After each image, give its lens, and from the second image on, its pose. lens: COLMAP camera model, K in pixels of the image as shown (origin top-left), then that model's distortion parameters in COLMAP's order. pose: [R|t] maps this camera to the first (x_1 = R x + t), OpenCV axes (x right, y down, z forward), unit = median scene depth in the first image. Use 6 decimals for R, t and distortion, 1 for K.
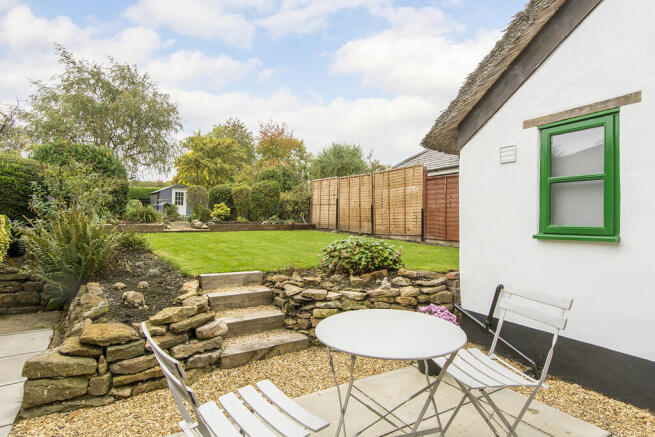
lens RADIAL K [[339.9, 0, 327.5], [0, 339.9, 218.5], [0, 0, 1]] dist [-0.013115, -0.001117]
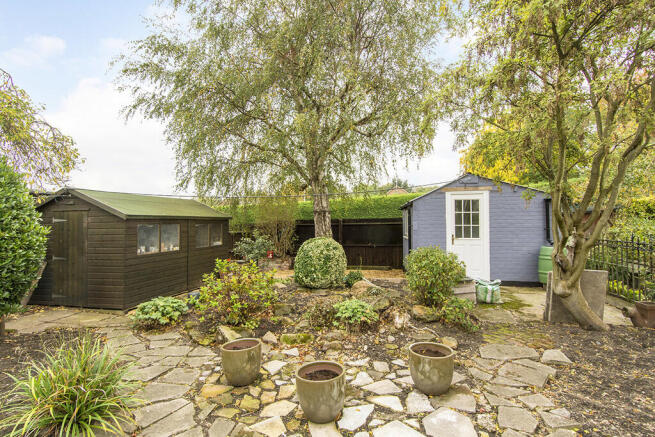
lens RADIAL K [[339.9, 0, 327.5], [0, 339.9, 218.5], [0, 0, 1]] dist [-0.013115, -0.001117]
pose [[0.684126, -0.038441, -0.728351, -0.291980], [0.035443, 0.999183, -0.019443, -0.058056], [0.728503, -0.012514, 0.684929, 0.681484]]
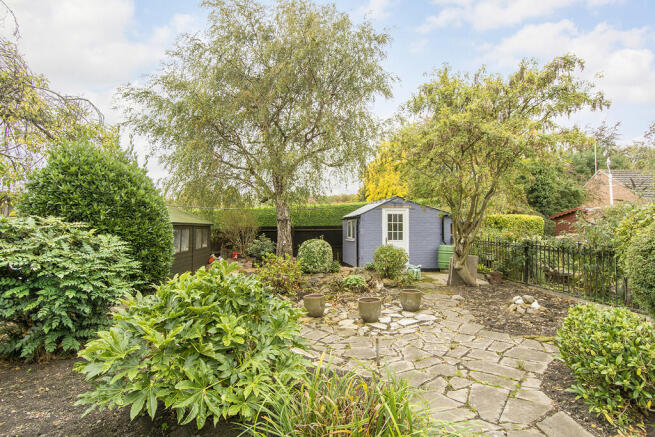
lens RADIAL K [[339.9, 0, 327.5], [0, 339.9, 218.5], [0, 0, 1]] dist [-0.013115, -0.001117]
pose [[0.870608, -0.037441, -0.490550, -0.283847], [0.027753, 0.999250, -0.027011, -0.061422], [0.491194, 0.009901, 0.870994, 0.526541]]
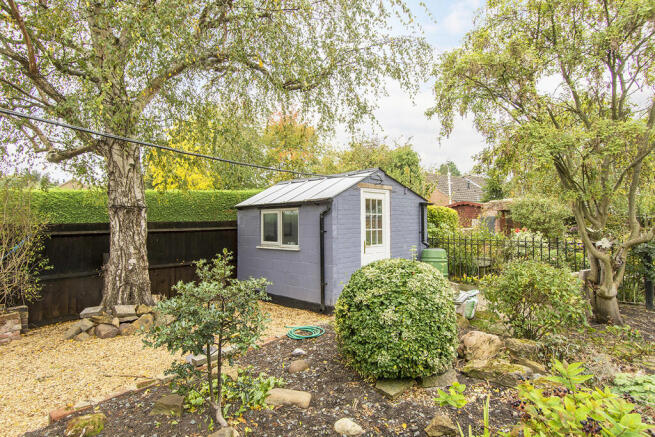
lens RADIAL K [[339.9, 0, 327.5], [0, 339.9, 218.5], [0, 0, 1]] dist [-0.013115, -0.001117]
pose [[0.990158, -0.034121, 0.135729, -0.524518], [0.033126, 0.999405, 0.009585, -0.066434], [-0.135976, -0.004994, 0.990700, 0.737582]]
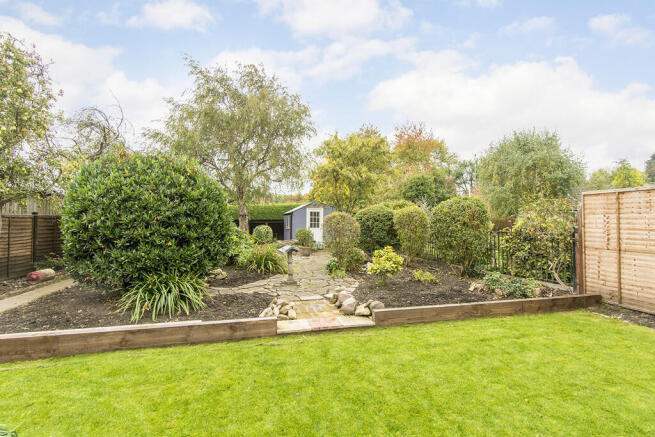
lens RADIAL K [[321.4, 0, 342.2], [0, 321.4, 215.8], [0, 0, 1]] dist [-0.000880, -0.000205]
pose [[0.944526, -0.030795, -0.326990, -0.124707], [0.024618, 0.999432, -0.023016, -0.049059], [0.327513, 0.013689, 0.944748, 0.299012]]
